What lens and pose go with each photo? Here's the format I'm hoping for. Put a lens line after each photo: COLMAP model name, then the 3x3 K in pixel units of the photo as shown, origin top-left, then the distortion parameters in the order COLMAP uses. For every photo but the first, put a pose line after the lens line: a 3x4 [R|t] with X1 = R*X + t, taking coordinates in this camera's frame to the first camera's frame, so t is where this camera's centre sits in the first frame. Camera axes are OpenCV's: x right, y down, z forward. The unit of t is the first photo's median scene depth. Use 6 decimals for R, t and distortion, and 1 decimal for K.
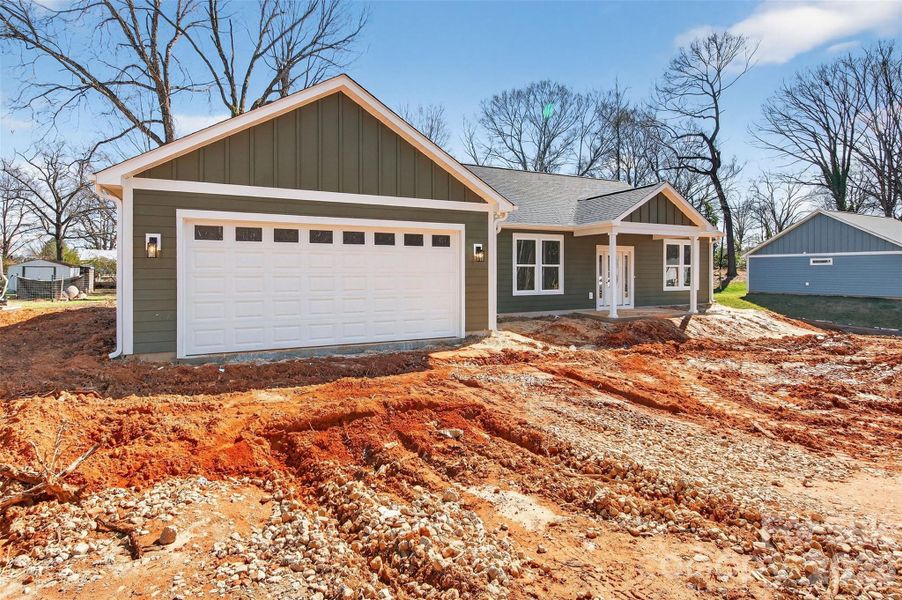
lens RADIAL K [[444.6, 0, 455.2], [0, 444.6, 269.0], [0, 0, 1]] dist [0.001299, -0.014576]
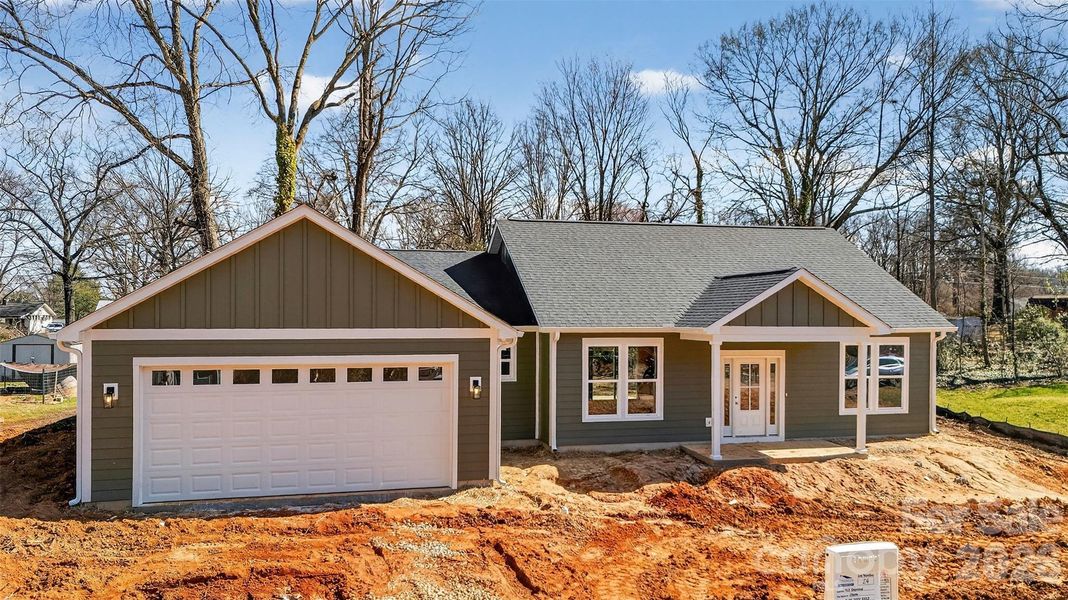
lens RADIAL K [[784.5, 0, 554.1], [0, 784.5, 319.9], [0, 0, 1]] dist [0.060089, -0.050551]
pose [[0.981882, 0.008730, -0.189290, 0.329192], [-0.006551, 0.999905, 0.012137, -0.126487], [0.189378, -0.010677, 0.981846, -0.296671]]
